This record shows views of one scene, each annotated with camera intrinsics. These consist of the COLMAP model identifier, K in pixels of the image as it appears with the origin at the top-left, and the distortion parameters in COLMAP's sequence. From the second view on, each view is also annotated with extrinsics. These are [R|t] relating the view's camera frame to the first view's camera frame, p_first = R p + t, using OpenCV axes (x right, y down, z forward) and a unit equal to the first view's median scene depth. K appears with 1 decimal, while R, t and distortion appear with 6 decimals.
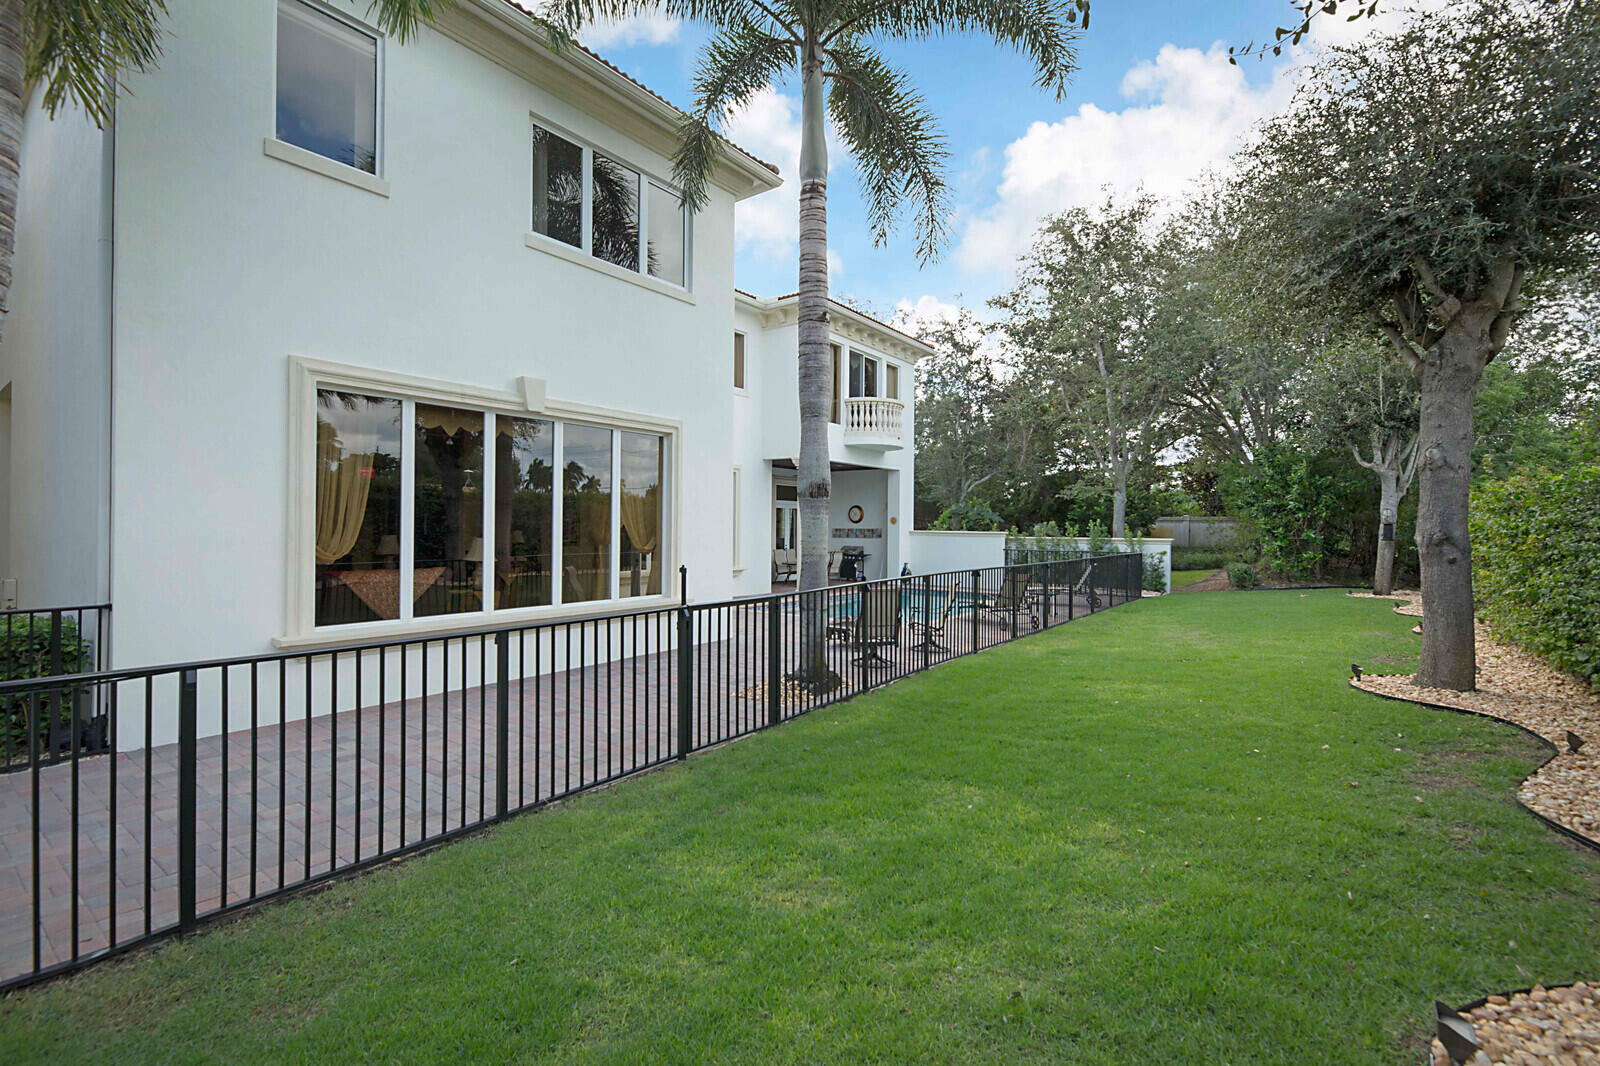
lens RADIAL K [[716.0, 0, 800.0], [0, 716.0, 533.0], [0, 0, 1]] dist [0.000237, -0.000821]
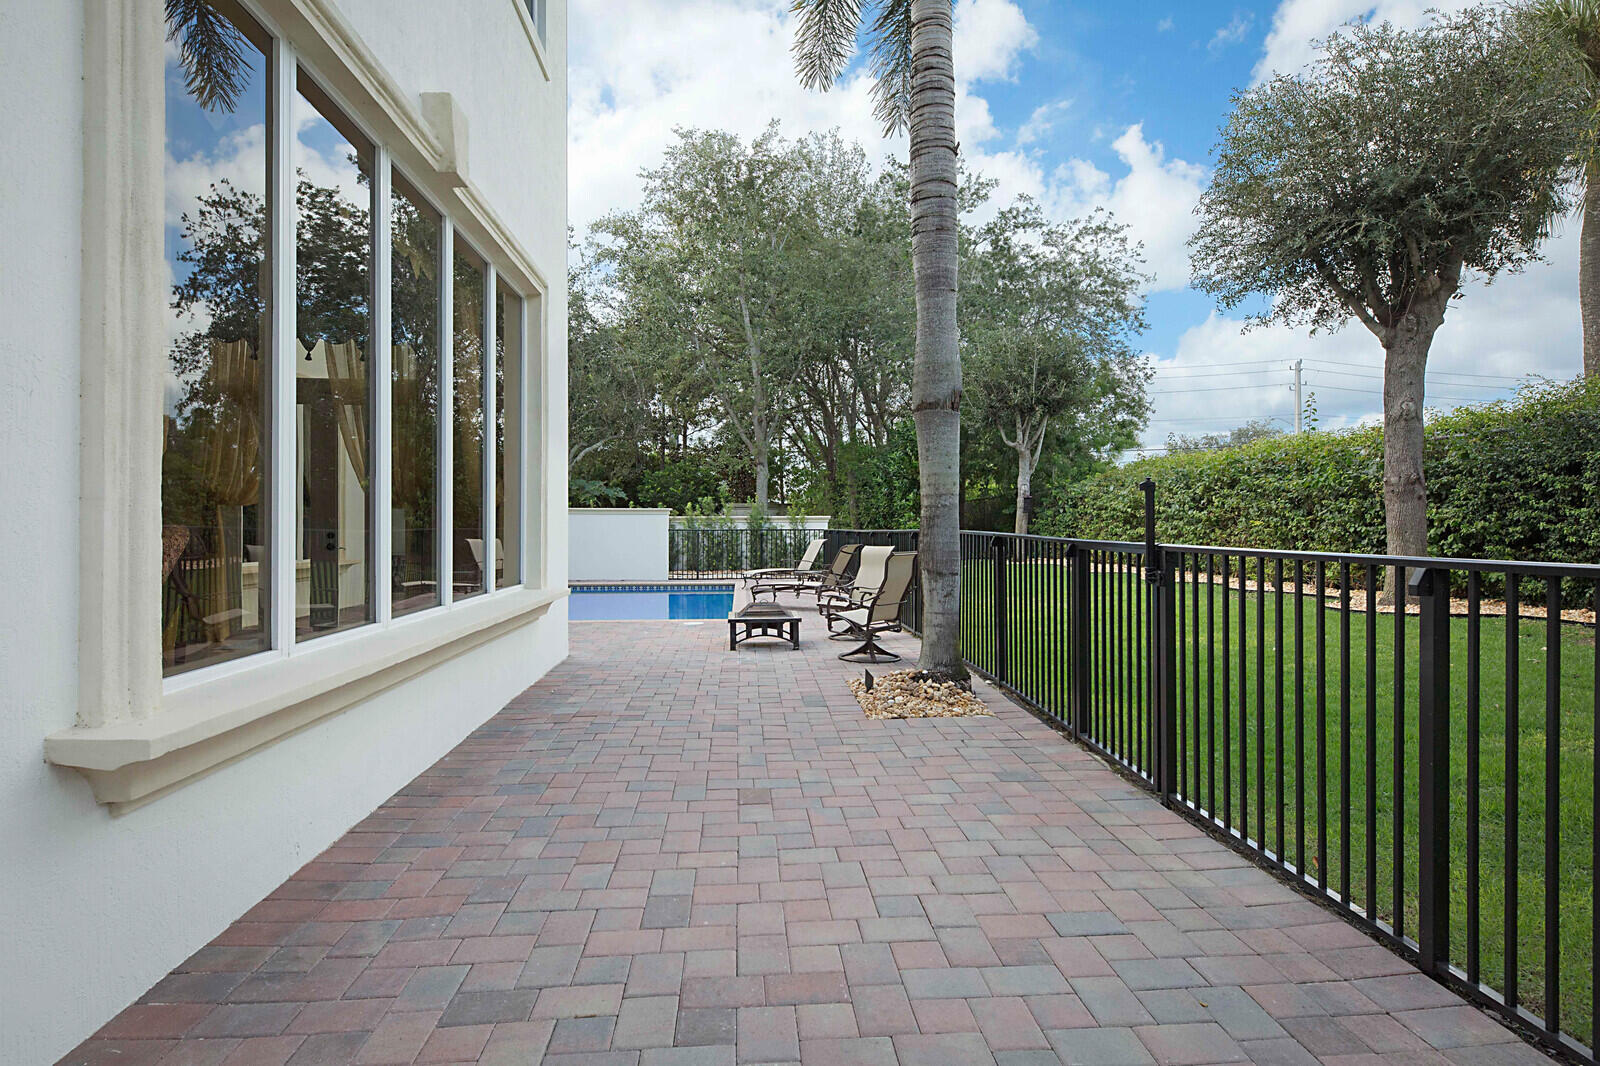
lens RADIAL K [[846.6, 0, 800.0], [0, 846.6, 533.0], [0, 0, 1]] dist [0.000032, 0.000017]
pose [[0.750611, -0.013513, 0.660606, -0.465750], [0.012921, 0.999900, 0.005772, 0.045214], [-0.660618, 0.004203, 0.750711, 0.361555]]
